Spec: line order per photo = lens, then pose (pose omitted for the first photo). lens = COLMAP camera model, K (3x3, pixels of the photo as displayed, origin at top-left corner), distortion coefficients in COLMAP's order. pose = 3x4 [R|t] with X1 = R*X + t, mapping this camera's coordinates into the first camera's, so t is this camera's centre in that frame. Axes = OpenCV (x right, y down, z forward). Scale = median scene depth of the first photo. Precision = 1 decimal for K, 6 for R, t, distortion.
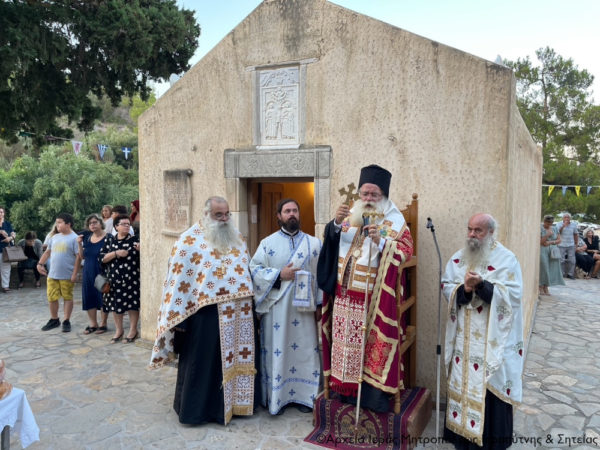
lens RADIAL K [[454.3, 0, 304.4], [0, 454.3, 222.0], [0, 0, 1]] dist [0.075207, -0.098445]
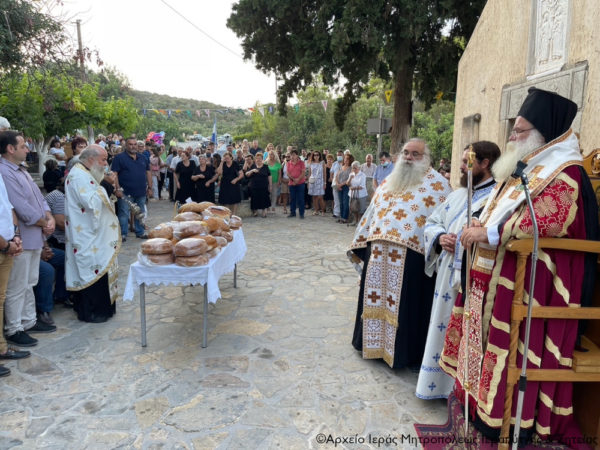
lens RADIAL K [[454.3, 0, 304.4], [0, 454.3, 222.0], [0, 0, 1]] dist [0.075207, -0.098445]
pose [[0.463224, 0.139540, -0.875187, 0.464991], [-0.072248, 0.990186, 0.119636, 0.012430], [0.883291, 0.007812, 0.468760, 0.323056]]
